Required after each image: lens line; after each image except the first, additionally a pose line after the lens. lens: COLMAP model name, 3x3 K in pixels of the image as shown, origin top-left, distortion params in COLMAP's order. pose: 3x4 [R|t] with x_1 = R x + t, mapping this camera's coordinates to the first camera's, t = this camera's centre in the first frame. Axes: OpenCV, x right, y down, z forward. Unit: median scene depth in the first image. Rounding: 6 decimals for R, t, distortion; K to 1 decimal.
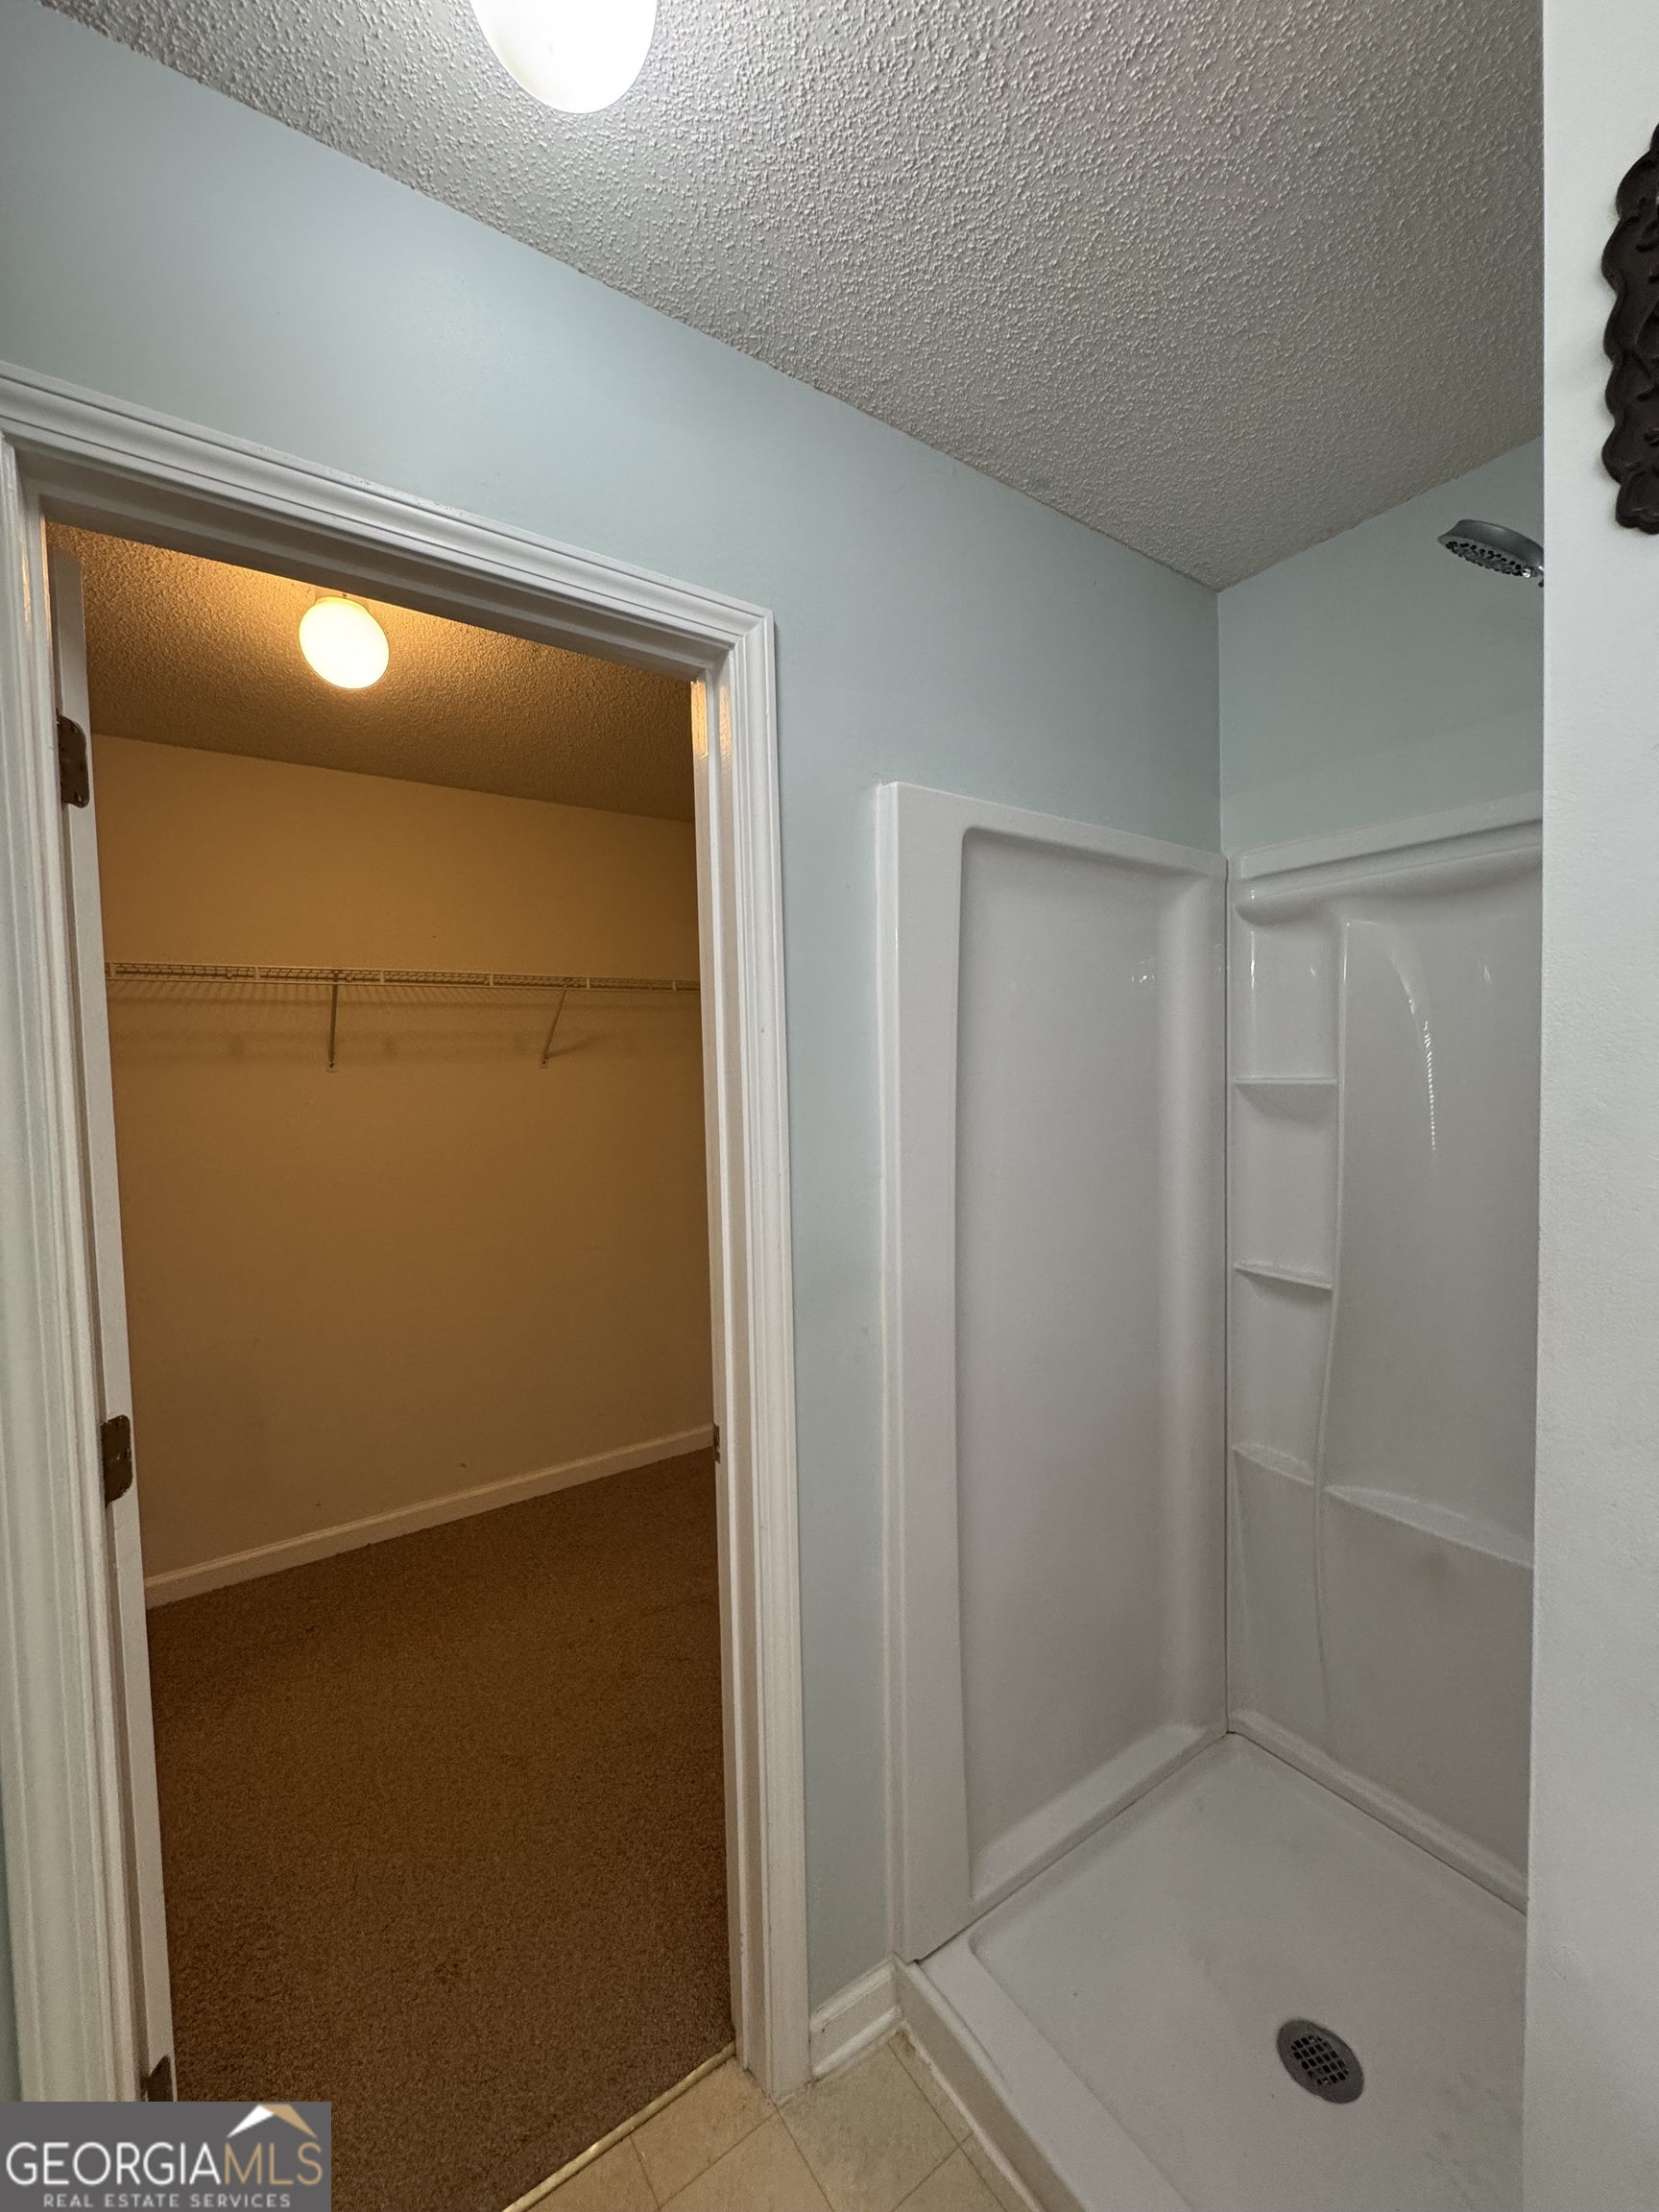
lens RADIAL K [[885.4, 0, 822.5], [0, 885.4, 1107.9], [0, 0, 1]] dist [-0.002340, 0.000066]
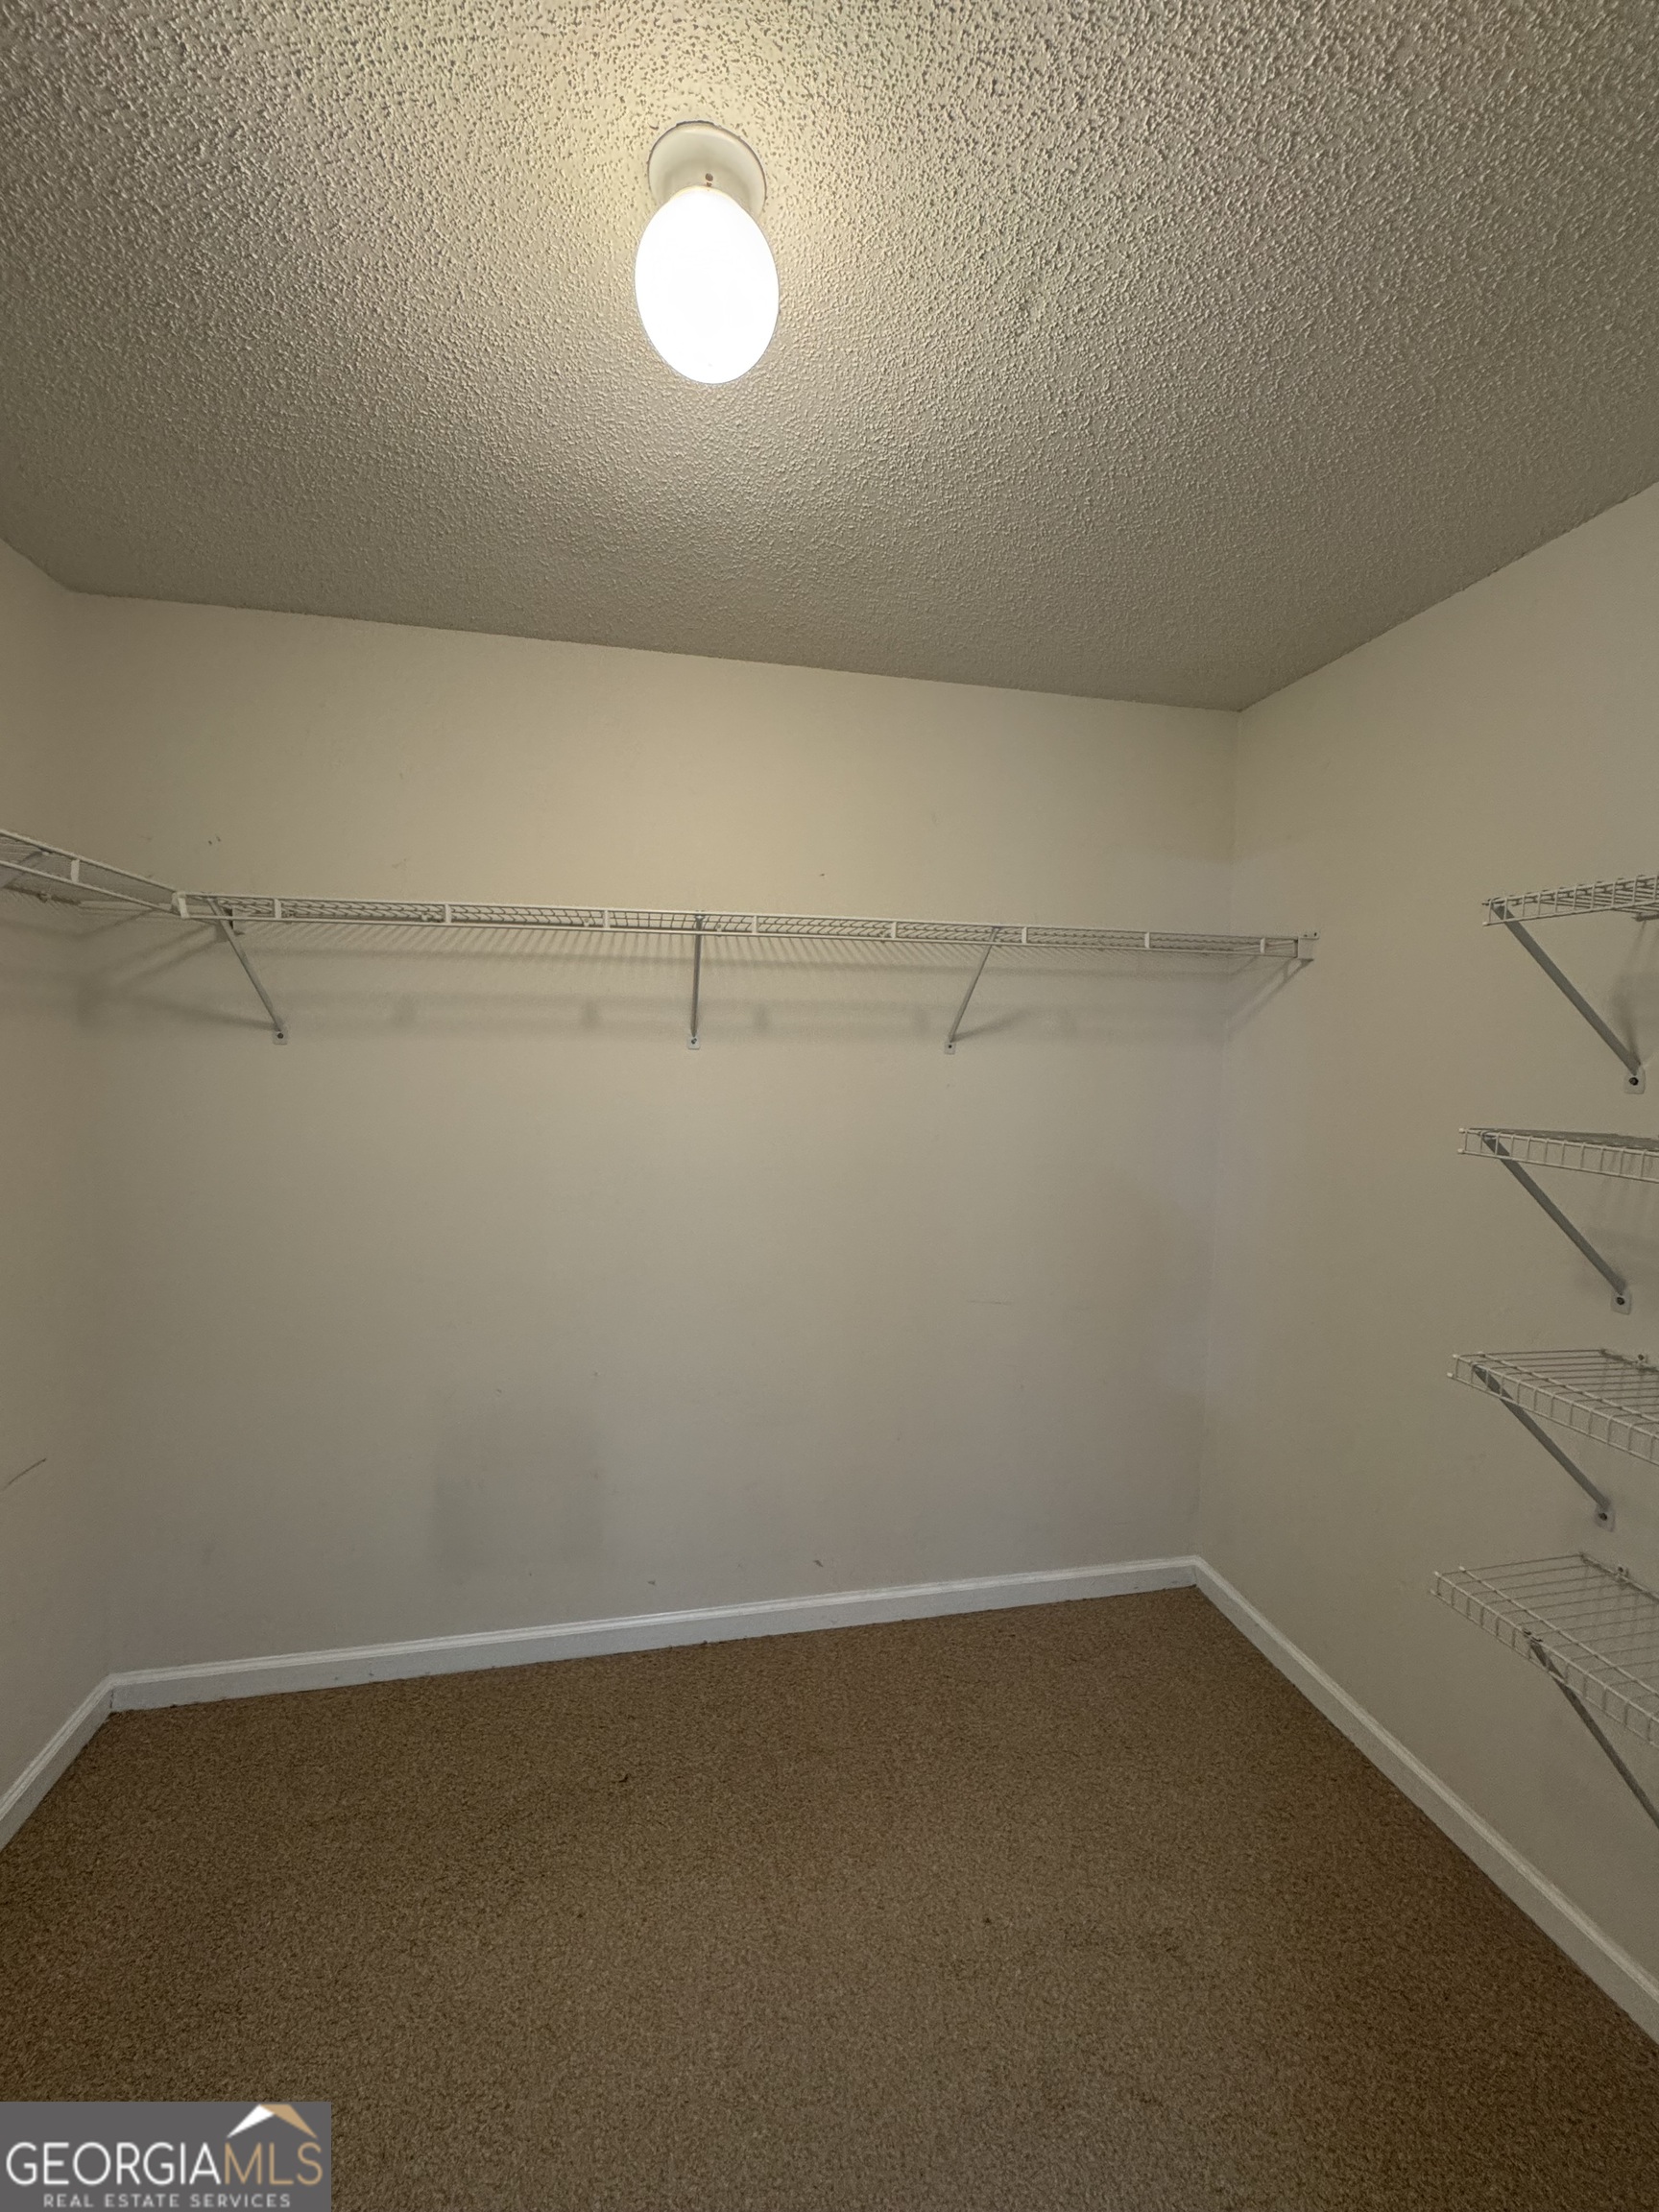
lens RADIAL K [[885.4, 0, 830.8], [0, 885.4, 1103.3], [0, 0, 1]] dist [-0.002340, 0.000066]
pose [[0.924660, 0.072558, -0.373818, -0.145997], [-0.058263, 0.997078, 0.049415, -0.039284], [0.376311, -0.023913, 0.926185, 0.320331]]
